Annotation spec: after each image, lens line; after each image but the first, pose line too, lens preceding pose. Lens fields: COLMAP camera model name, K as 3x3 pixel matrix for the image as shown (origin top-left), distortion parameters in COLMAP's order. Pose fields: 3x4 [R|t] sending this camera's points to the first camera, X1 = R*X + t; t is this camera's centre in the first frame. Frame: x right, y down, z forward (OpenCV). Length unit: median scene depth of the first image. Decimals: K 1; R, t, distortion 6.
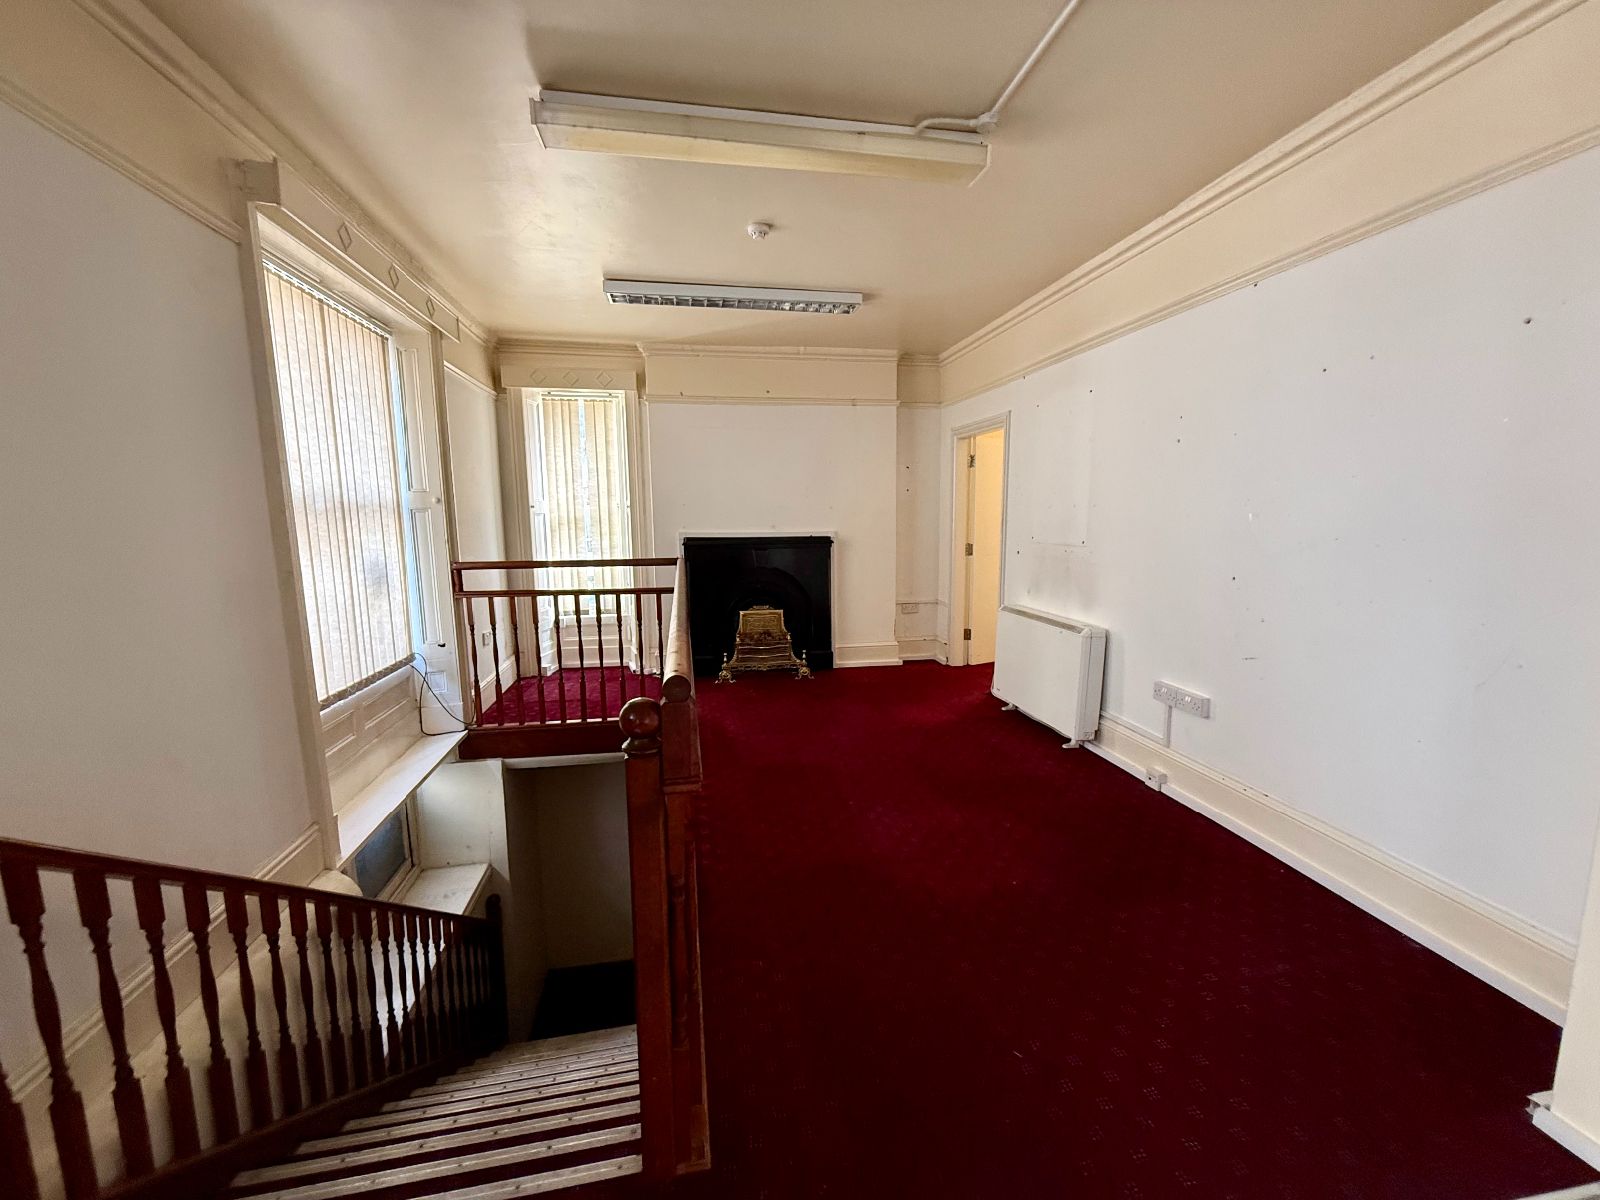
lens RADIAL K [[638.6, 0, 806.8], [0, 638.6, 598.2], [0, 0, 1]] dist [-0.001458, -0.000011]
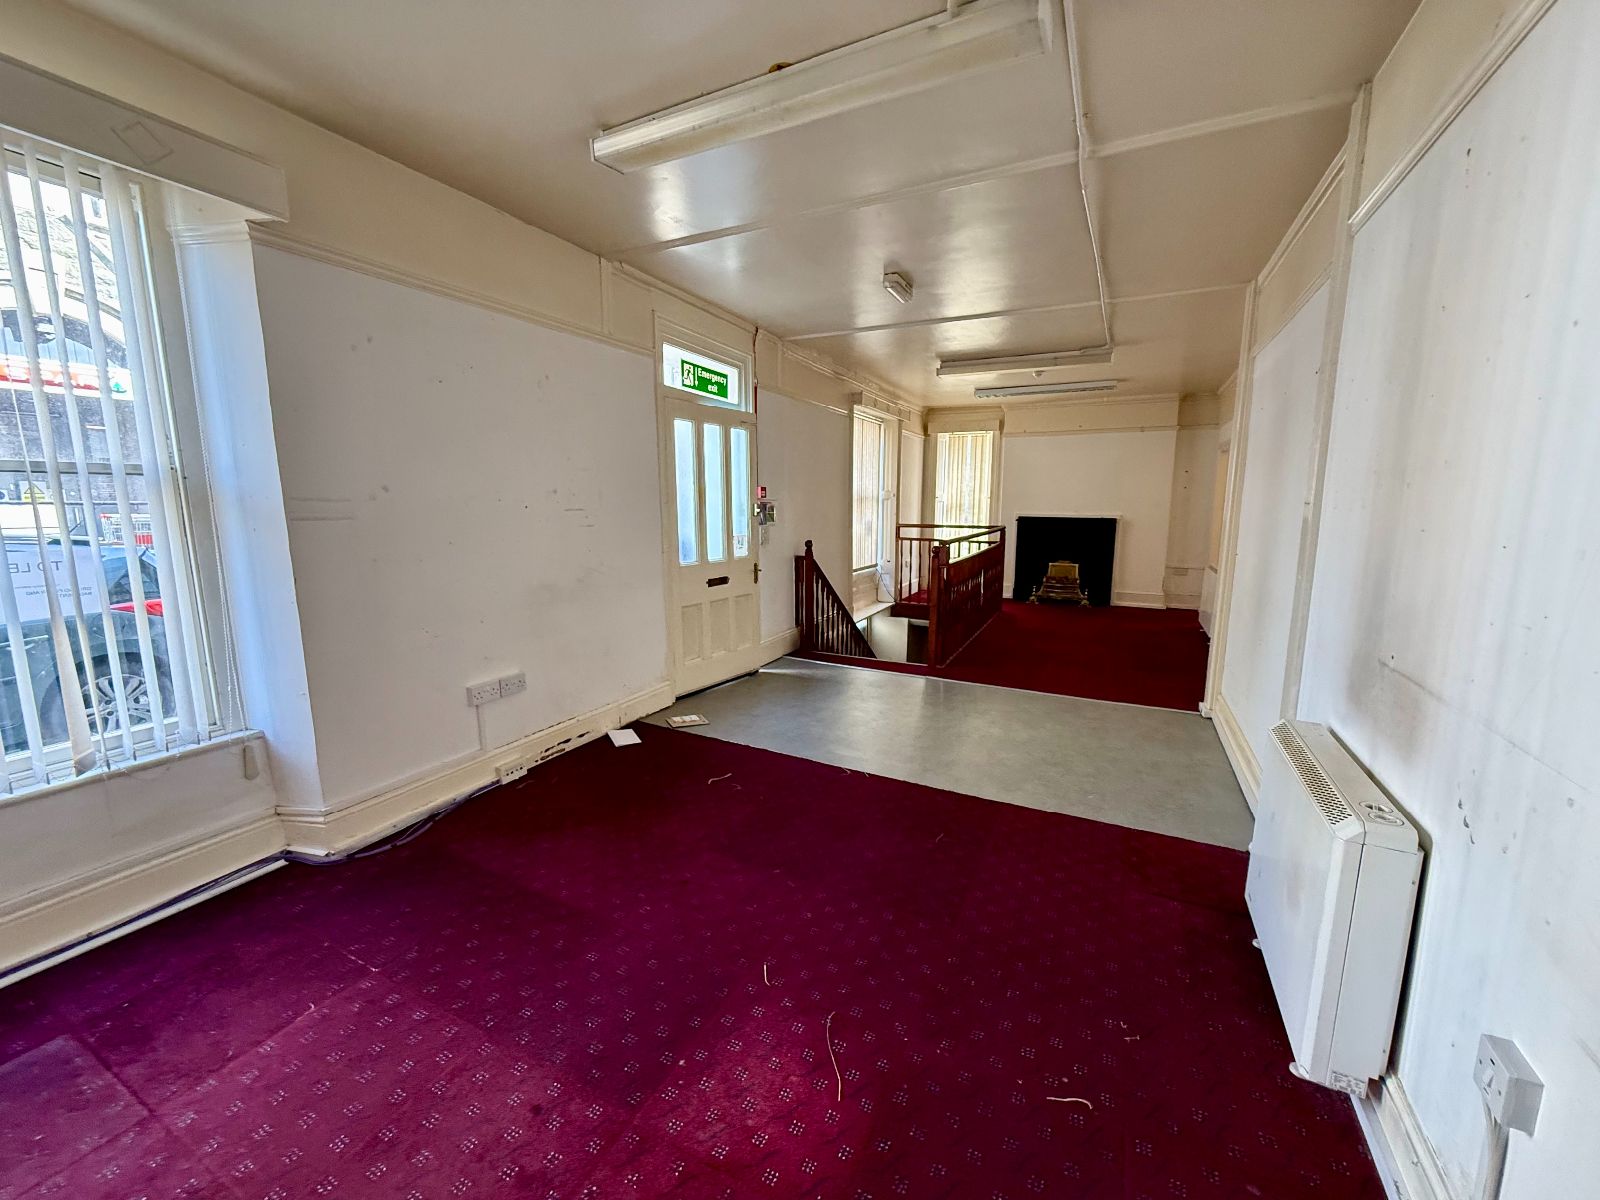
lens RADIAL K [[638.6, 0, 798.3], [0, 638.6, 599.6], [0, 0, 1]] dist [-0.001458, -0.000011]
pose [[0.797928, 0.104580, -0.593610, 0.428087], [-0.089811, 0.994468, 0.054478, 0.098414], [0.596024, 0.009843, 0.802906, -0.815693]]
